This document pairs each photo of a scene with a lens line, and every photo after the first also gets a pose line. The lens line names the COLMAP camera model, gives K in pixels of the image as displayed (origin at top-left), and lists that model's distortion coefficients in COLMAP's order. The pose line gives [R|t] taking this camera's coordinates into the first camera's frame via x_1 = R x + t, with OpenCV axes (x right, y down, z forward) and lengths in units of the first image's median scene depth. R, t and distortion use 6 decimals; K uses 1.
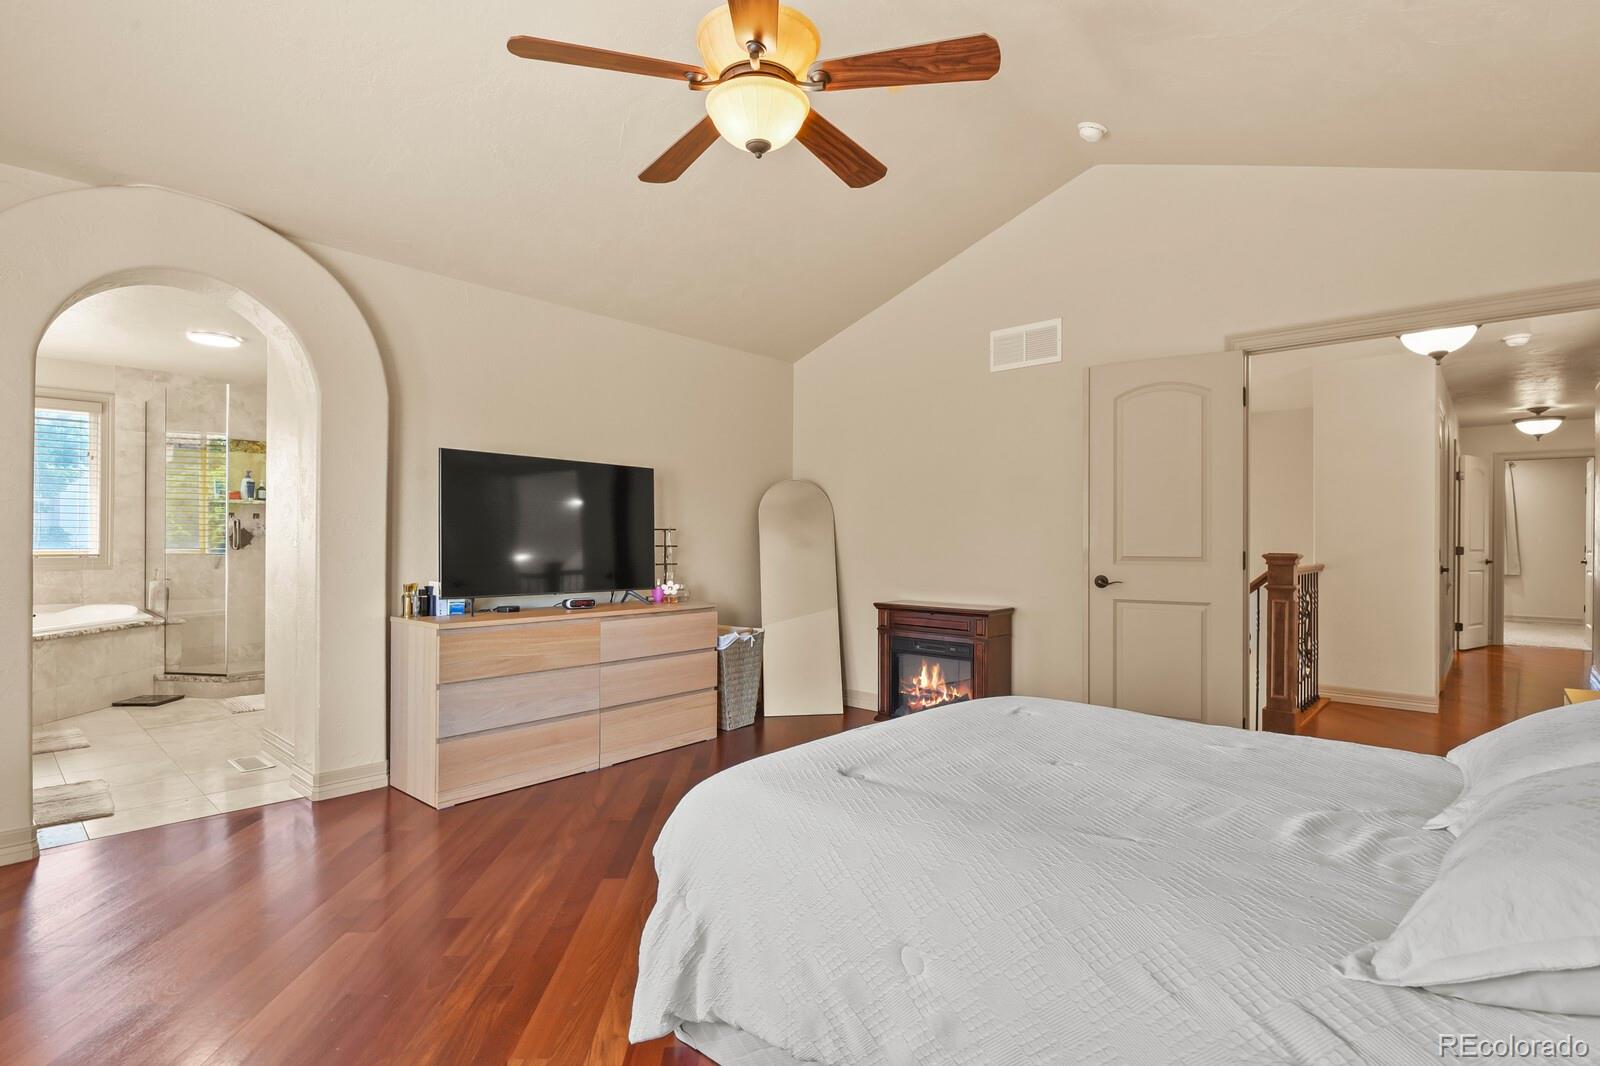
lens RADIAL K [[774.6, 0, 803.1], [0, 774.6, 536.9], [0, 0, 1]] dist [-0.009588, -0.002198]
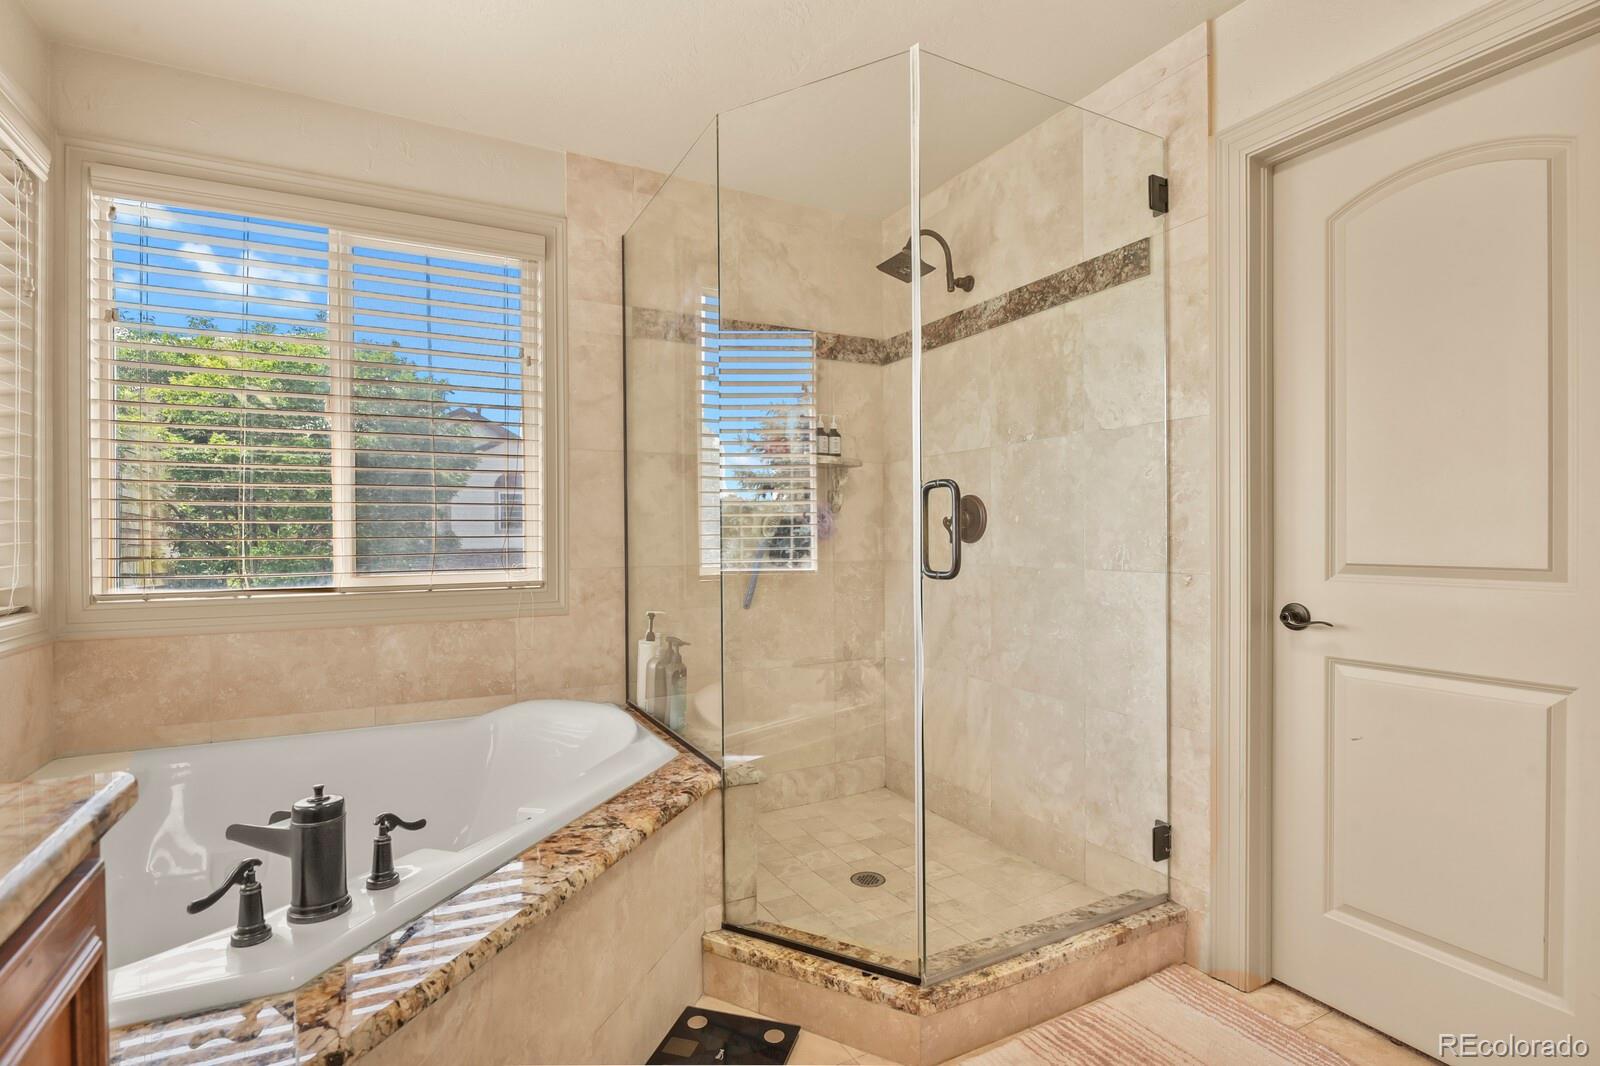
lens RADIAL K [[774.6, 0, 802.2], [0, 774.6, 536.4], [0, 0, 1]] dist [-0.009588, -0.002198]
pose [[0.941278, -0.012356, -0.337408, -0.620486], [0.012908, 0.999917, -0.000609, -0.000771], [0.337387, -0.003782, 0.941358, 0.624324]]
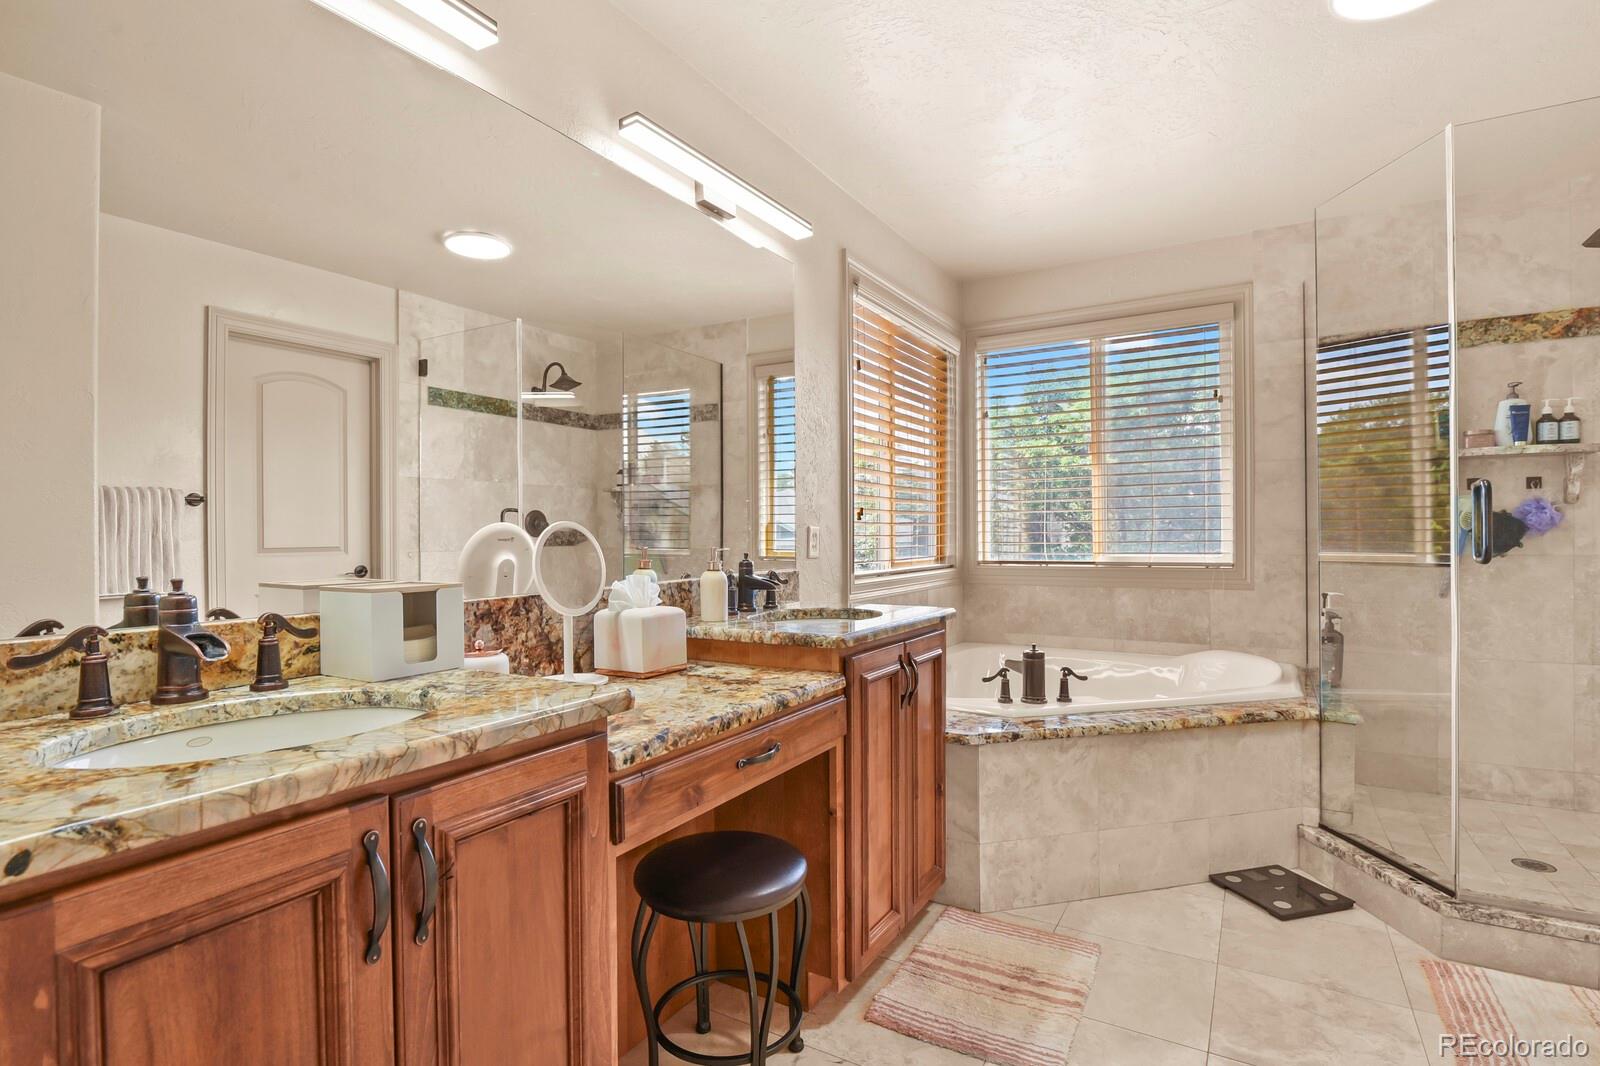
lens RADIAL K [[774.6, 0, 806.1], [0, 774.6, 543.5], [0, 0, 1]] dist [-0.009588, -0.002198]
pose [[0.205803, 0.001003, -0.978593, -0.404736], [0.009771, 0.999948, 0.003080, 0.002643], [0.978545, -0.010196, 0.205783, 0.554294]]
